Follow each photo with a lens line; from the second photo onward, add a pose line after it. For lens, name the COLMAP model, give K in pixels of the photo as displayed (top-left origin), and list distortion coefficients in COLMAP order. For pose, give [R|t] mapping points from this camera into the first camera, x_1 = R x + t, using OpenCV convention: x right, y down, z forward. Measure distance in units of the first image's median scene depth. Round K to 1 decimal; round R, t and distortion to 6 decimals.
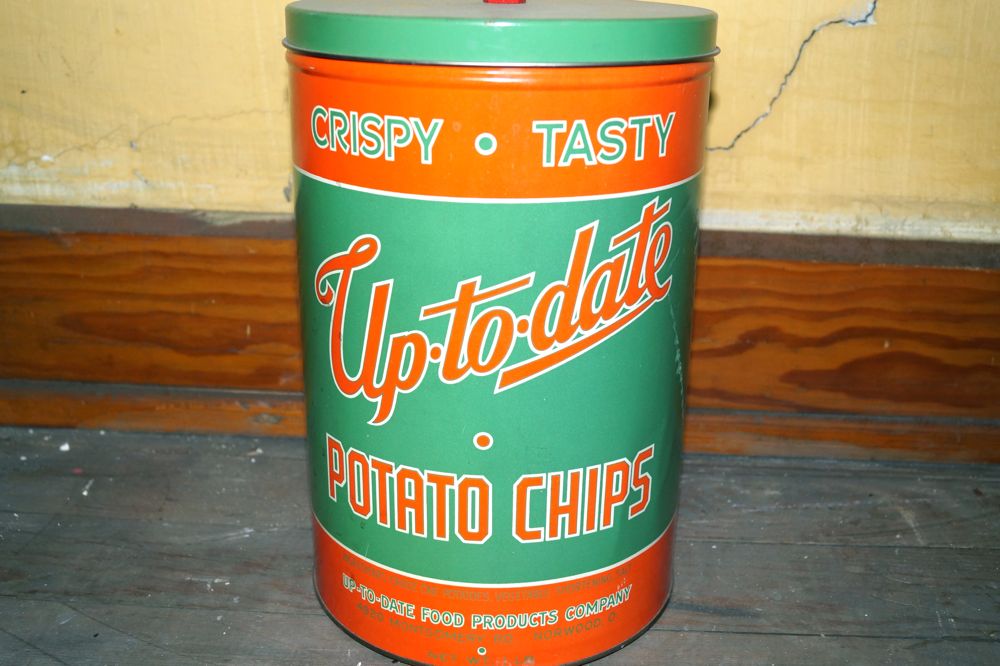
lens RADIAL K [[1073.4, 0, 501.8], [0, 1073.4, 335.9], [0, 0, 1]] dist [-0.010120, -0.019806]
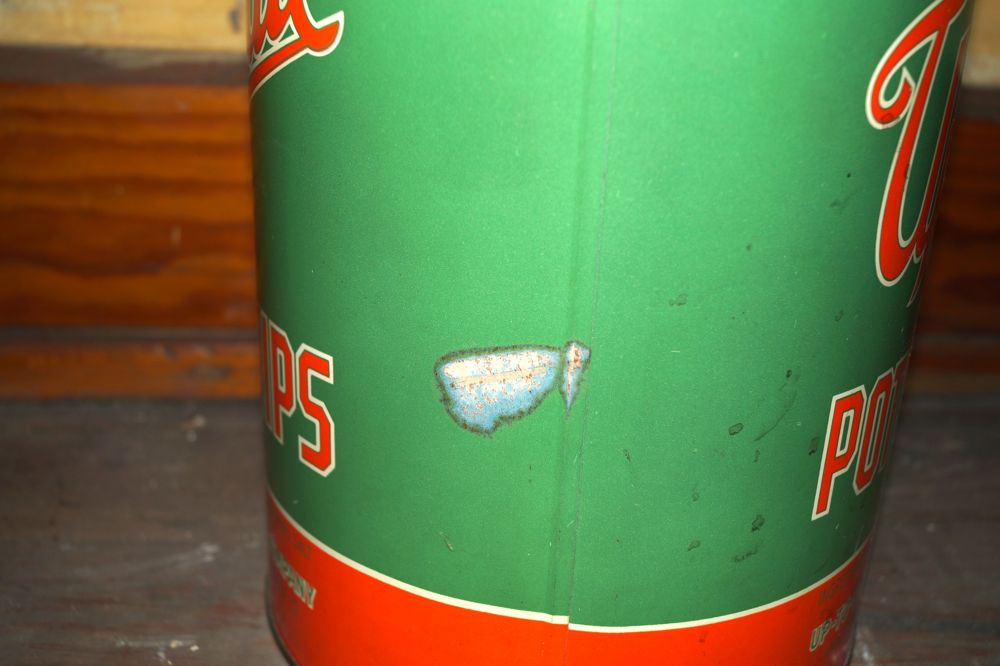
lens RADIAL K [[1055.8, 0, 498.5], [0, 1055.8, 318.3], [0, 0, 1]] dist [-0.024967, -0.024314]
pose [[0.988296, -0.032715, 0.148997, -0.145440], [0.032658, 0.999463, 0.002833, 0.050854], [-0.149009, 0.002066, 0.988834, 0.357056]]
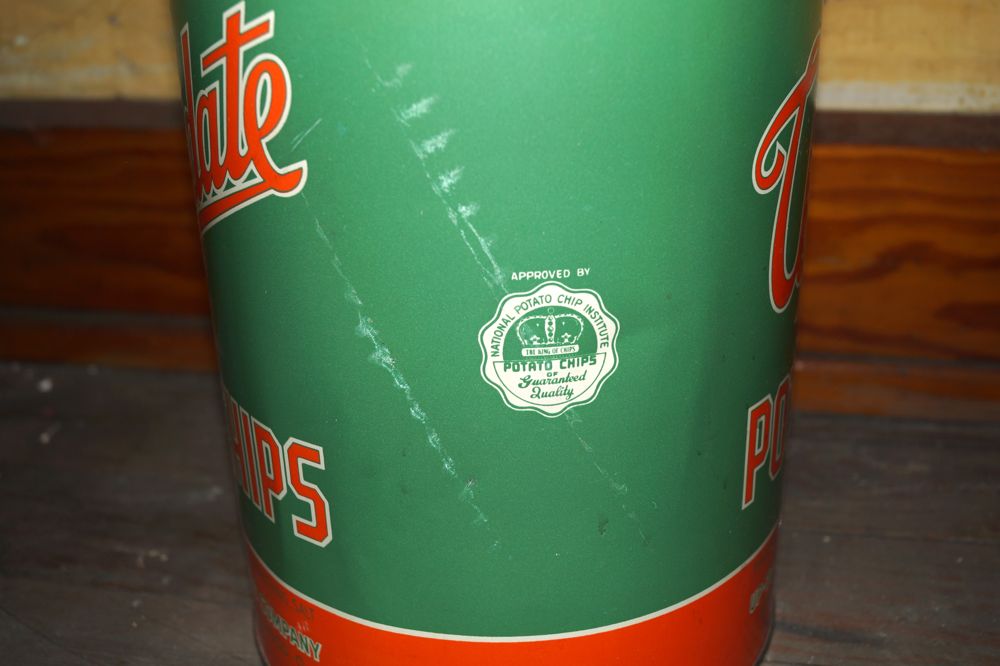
lens RADIAL K [[1052.6, 0, 502.0], [0, 1052.6, 330.4], [0, 0, 1]] dist [-0.024977, -0.029292]
pose [[0.986190, 0.014573, -0.164975, 0.088286], [-0.011620, 0.999755, 0.018851, 0.042031], [0.165209, -0.016673, 0.986118, 0.249714]]
